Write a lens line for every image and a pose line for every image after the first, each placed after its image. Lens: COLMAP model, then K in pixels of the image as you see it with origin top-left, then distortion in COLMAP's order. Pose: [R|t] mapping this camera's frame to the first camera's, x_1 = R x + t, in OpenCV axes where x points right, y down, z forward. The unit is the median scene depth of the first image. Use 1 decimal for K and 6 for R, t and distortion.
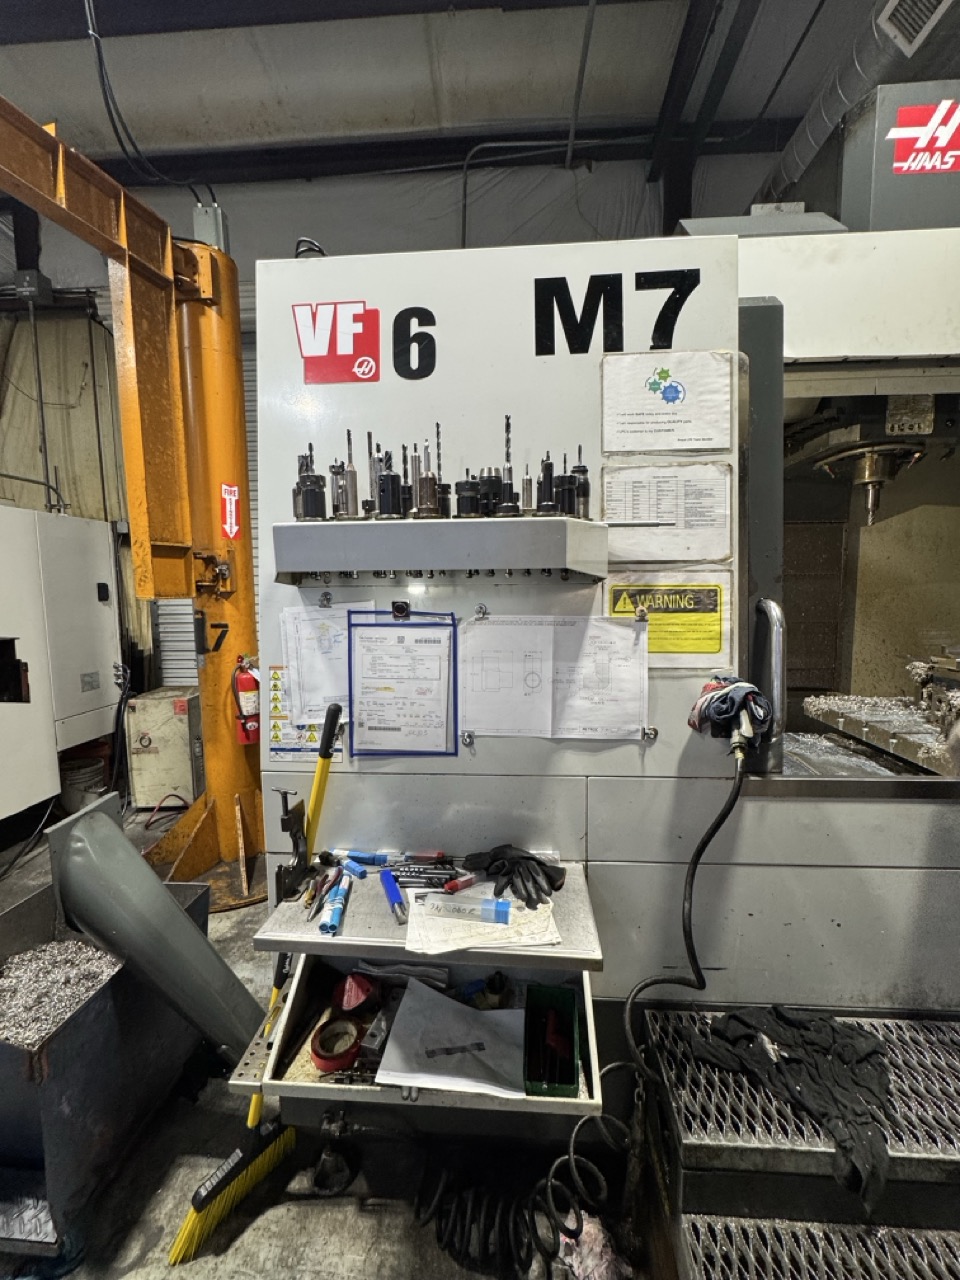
lens RADIAL K [[518.0, 0, 482.1], [0, 518.0, 640.2], [0, 0, 1]] dist [-0.004528, 0.000933]
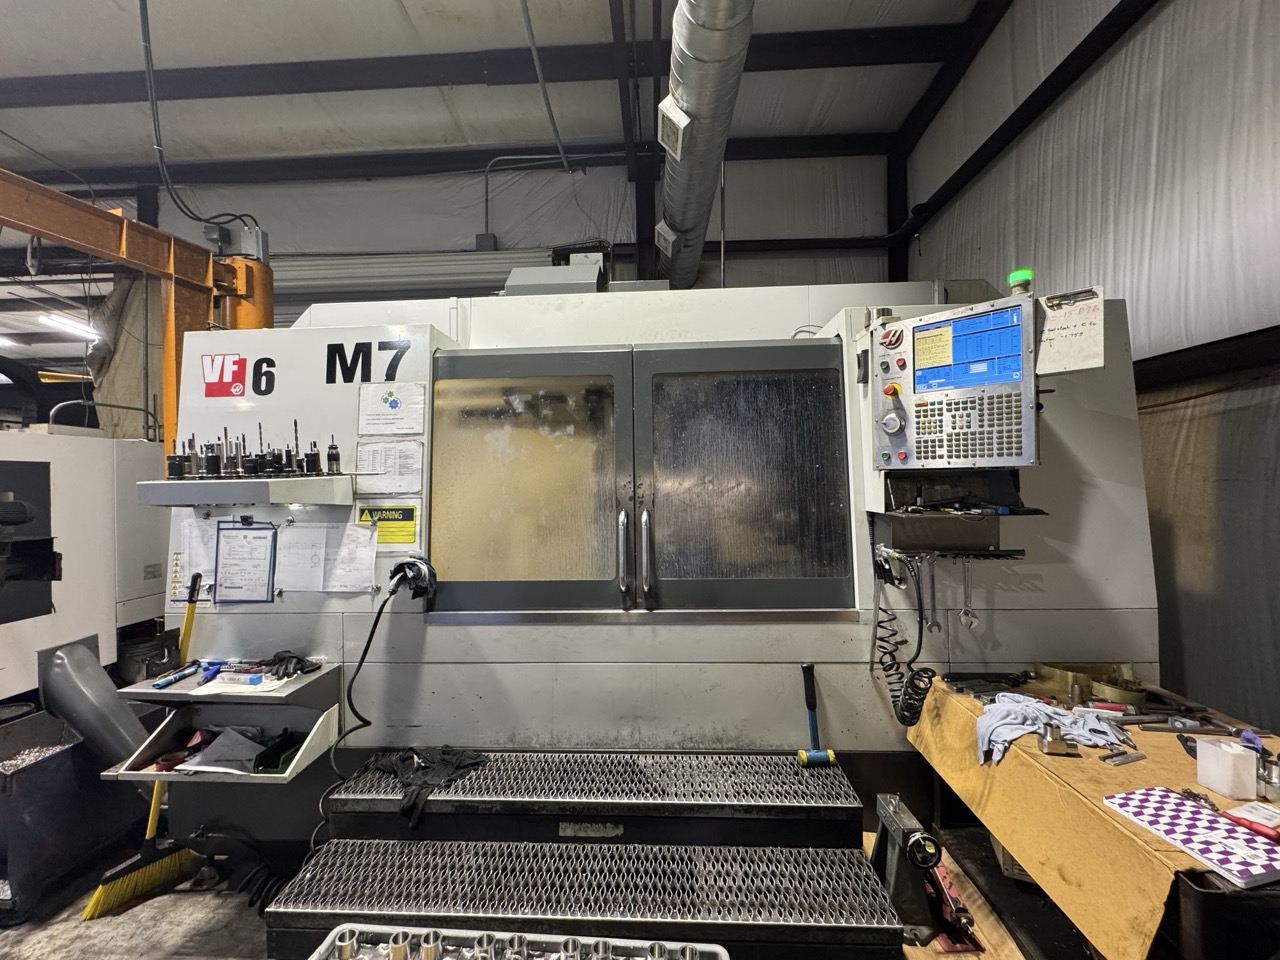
lens RADIAL K [[518.0, 0, 640.0], [0, 518.0, 480.0], [0, 0, 1]] dist [-0.004528, 0.000933]
pose [[0.999862, -0.007261, 0.014912, 1.211199], [0.008769, 0.994570, -0.103698, 0.000141], [-0.014078, 0.103814, 0.994497, -0.841434]]
